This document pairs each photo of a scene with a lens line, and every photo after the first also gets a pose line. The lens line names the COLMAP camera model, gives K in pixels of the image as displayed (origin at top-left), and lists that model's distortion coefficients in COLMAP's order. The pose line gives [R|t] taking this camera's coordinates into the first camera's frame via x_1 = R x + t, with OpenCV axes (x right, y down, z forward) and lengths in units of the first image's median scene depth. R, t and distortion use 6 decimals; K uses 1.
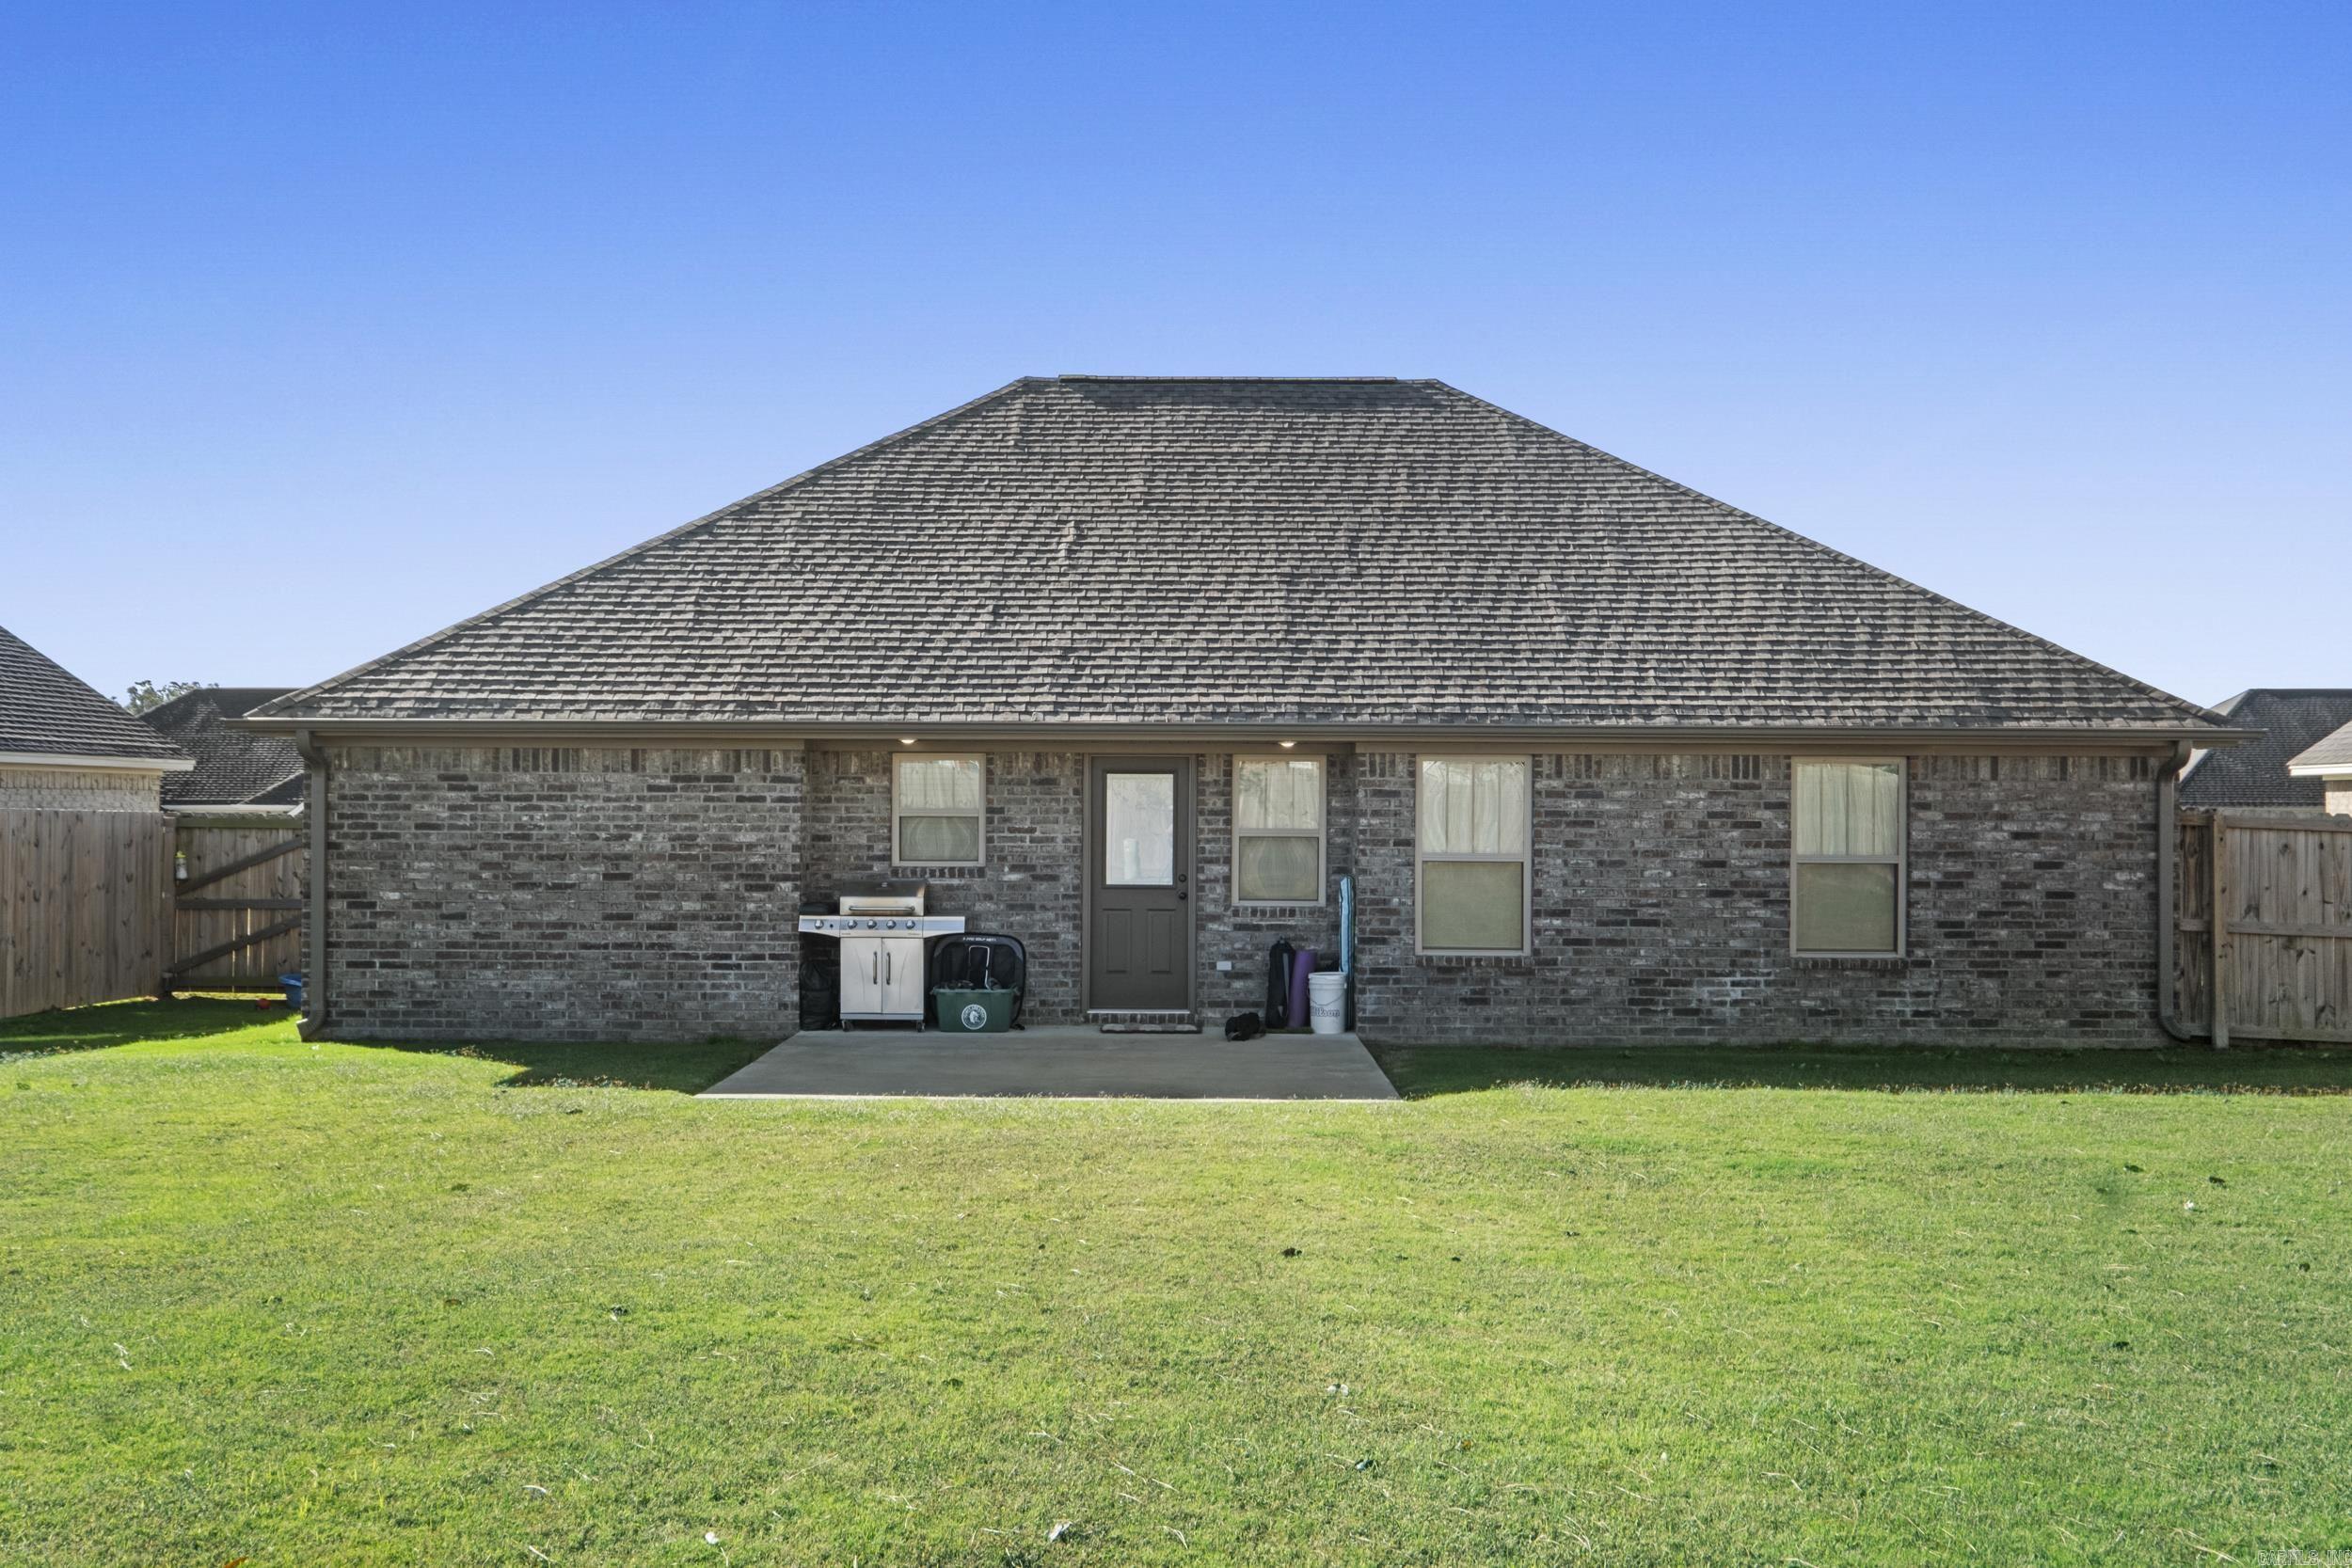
lens RADIAL K [[2247.1, 0, 1176.0], [0, 2247.1, 784.0], [0, 0, 1]] dist [0.000364, 0.017025]
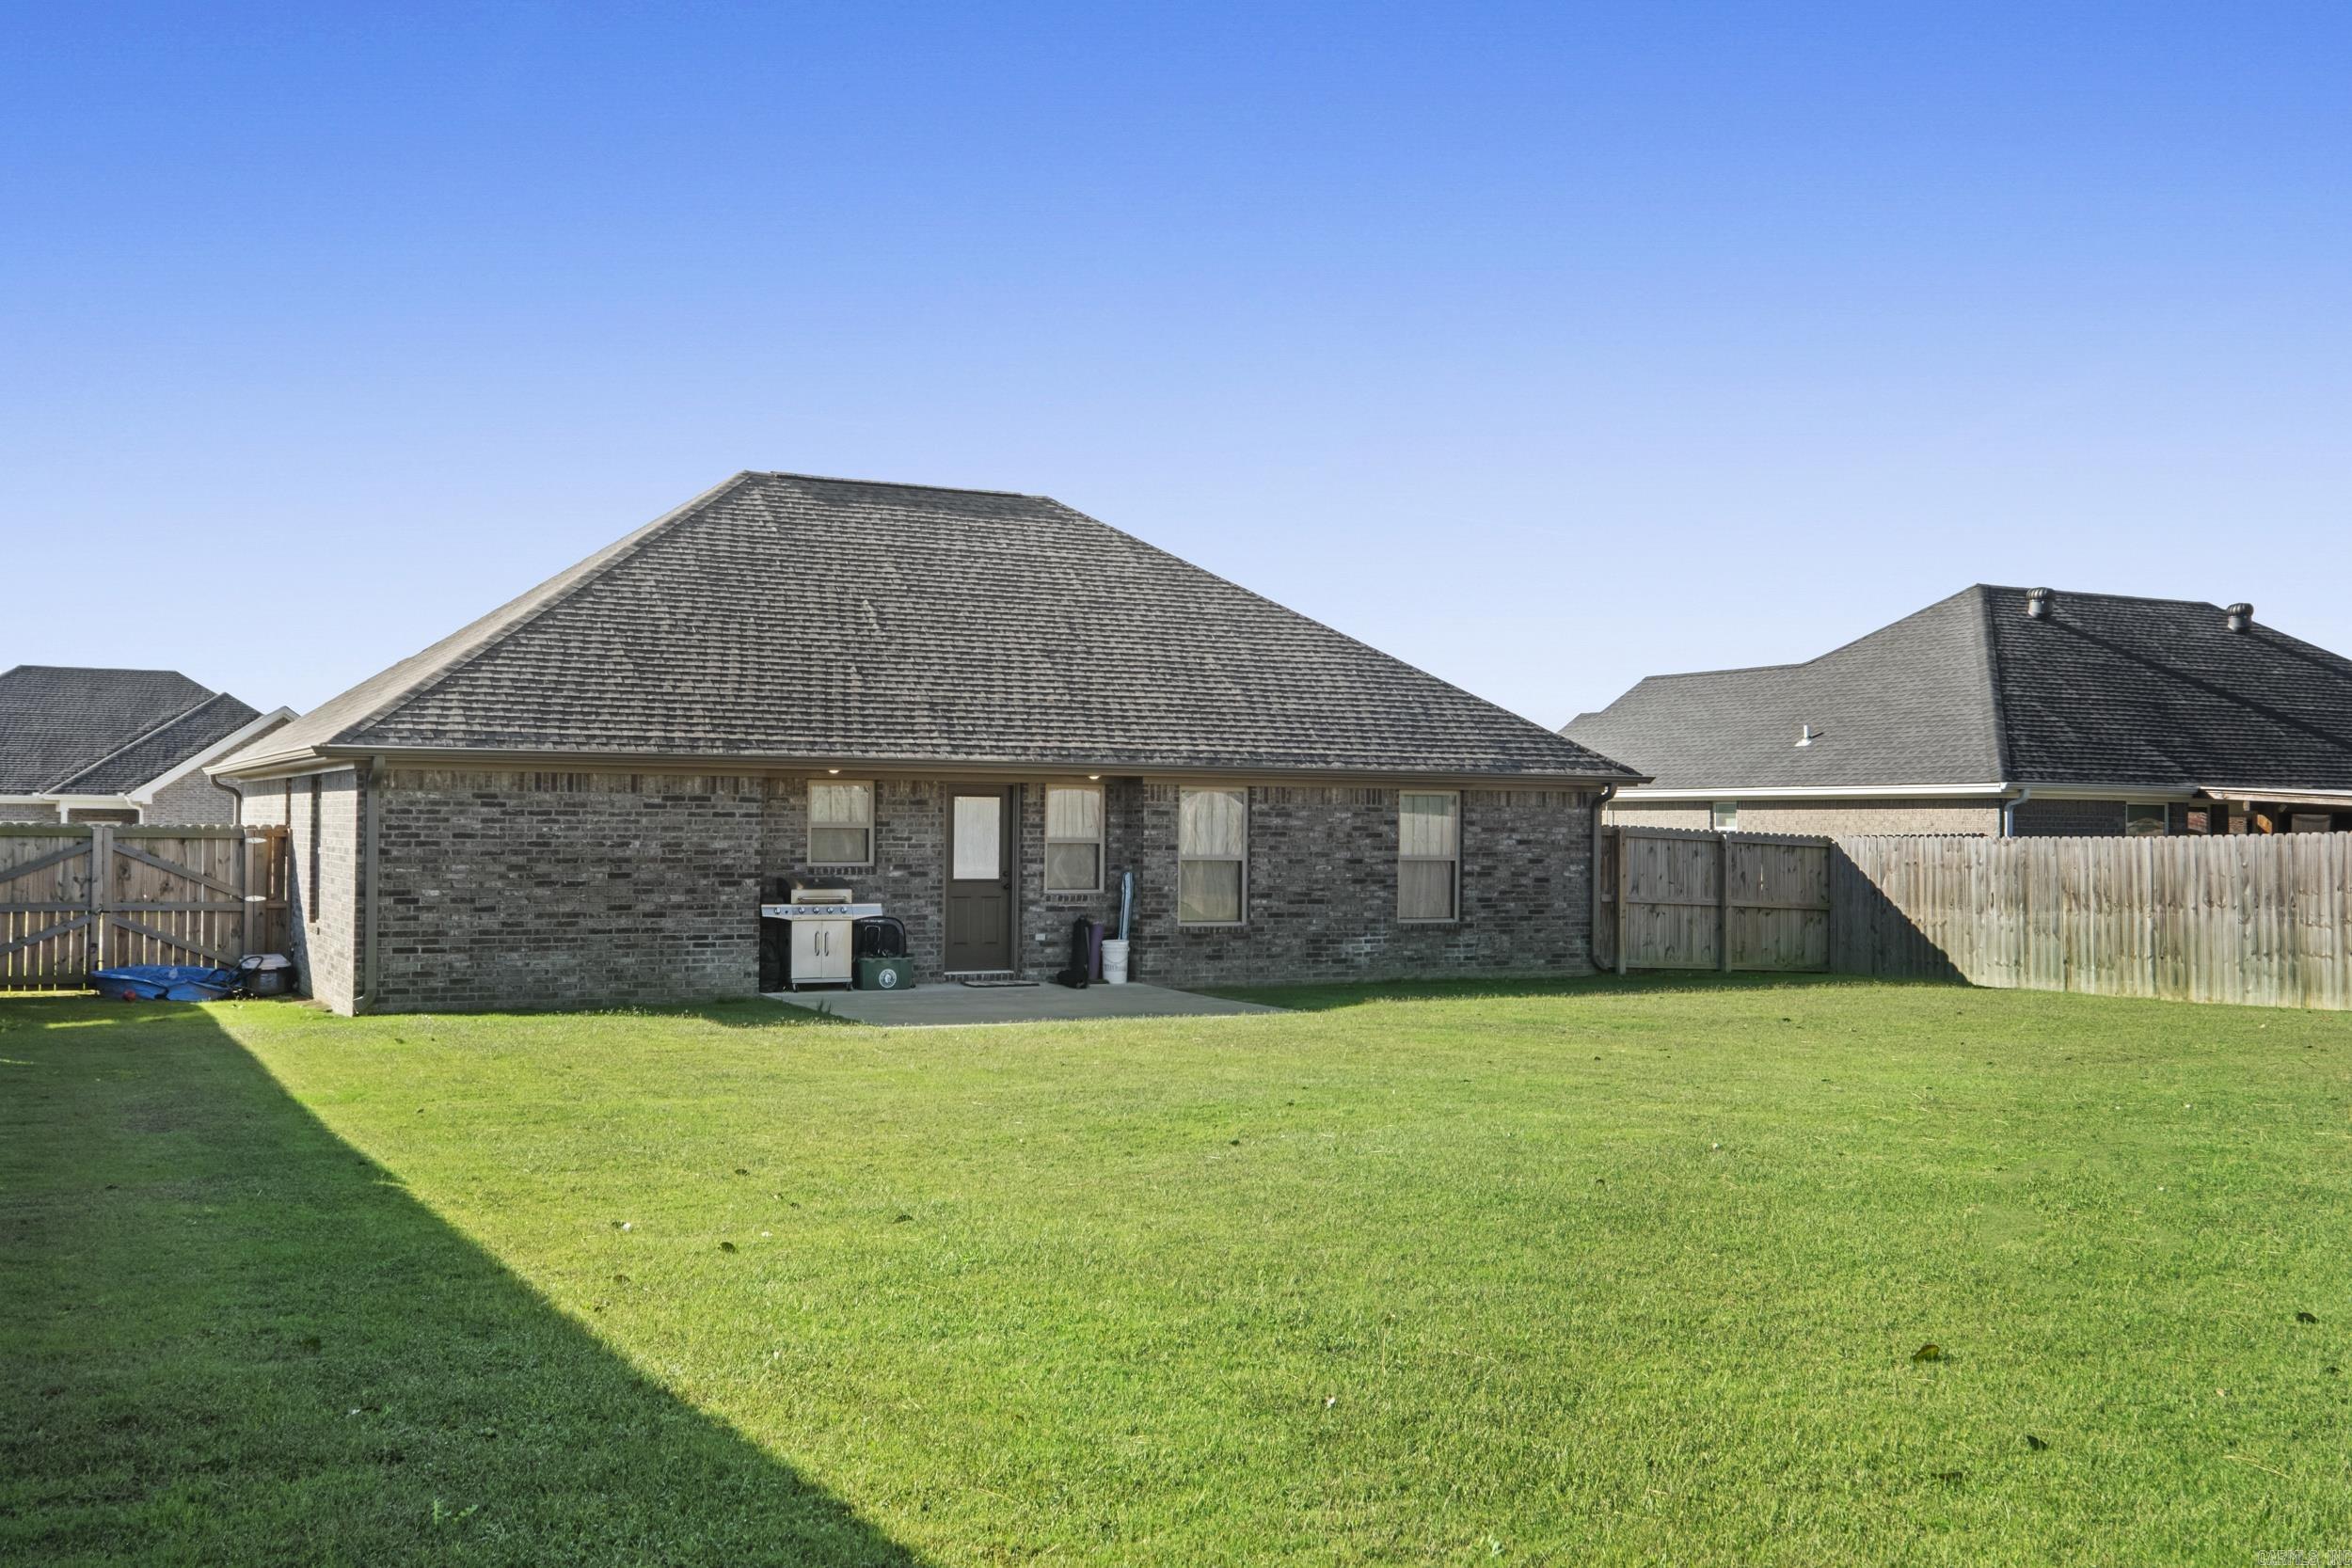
lens RADIAL K [[2247.1, 0, 1176.0], [0, 2247.1, 784.0], [0, 0, 1]] dist [0.000364, 0.017025]
pose [[0.880252, 0.011414, 0.474370, -0.572219], [-0.010596, 0.999934, -0.004399, -0.007939], [-0.474389, -0.001154, 0.880315, -0.256628]]
